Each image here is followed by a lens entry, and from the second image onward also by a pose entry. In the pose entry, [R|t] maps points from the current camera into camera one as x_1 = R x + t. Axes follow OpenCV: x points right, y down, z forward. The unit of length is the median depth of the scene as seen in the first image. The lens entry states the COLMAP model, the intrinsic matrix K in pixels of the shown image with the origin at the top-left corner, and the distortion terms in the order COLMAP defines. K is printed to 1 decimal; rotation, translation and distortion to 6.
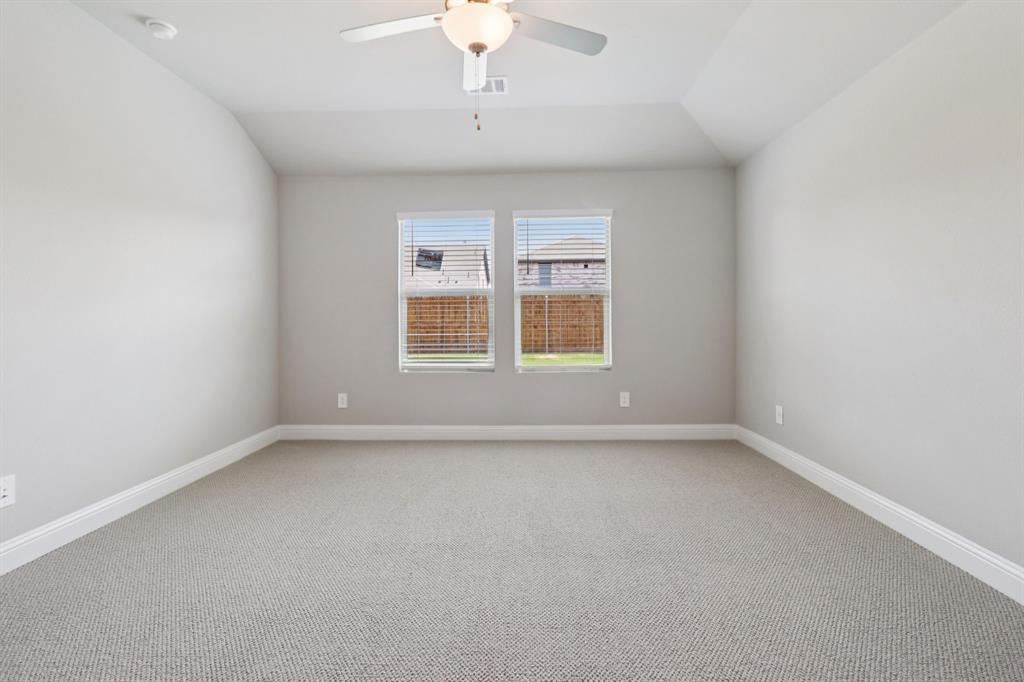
lens RADIAL K [[483.4, 0, 504.4], [0, 483.4, 317.6], [0, 0, 1]] dist [0.000017, 0.001982]
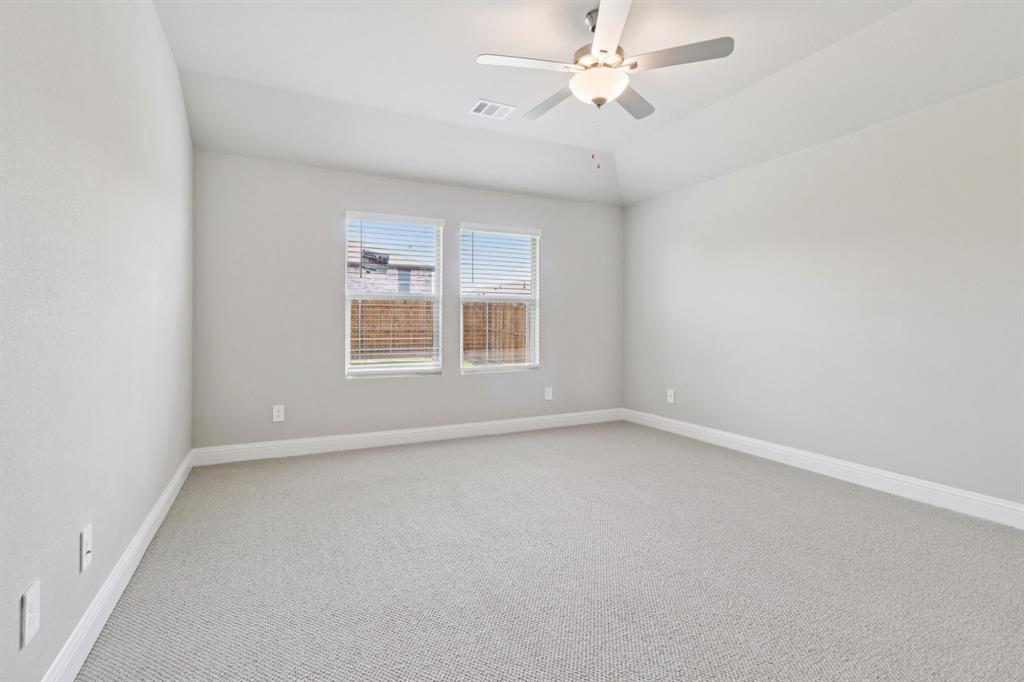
lens RADIAL K [[483.4, 0, 504.0], [0, 483.4, 324.0], [0, 0, 1]] dist [0.000017, 0.001982]
pose [[0.885787, 0.009270, 0.463999, -0.379183], [-0.009689, 0.999952, -0.001480, 0.003812], [-0.463990, -0.003185, 0.885834, 0.014389]]
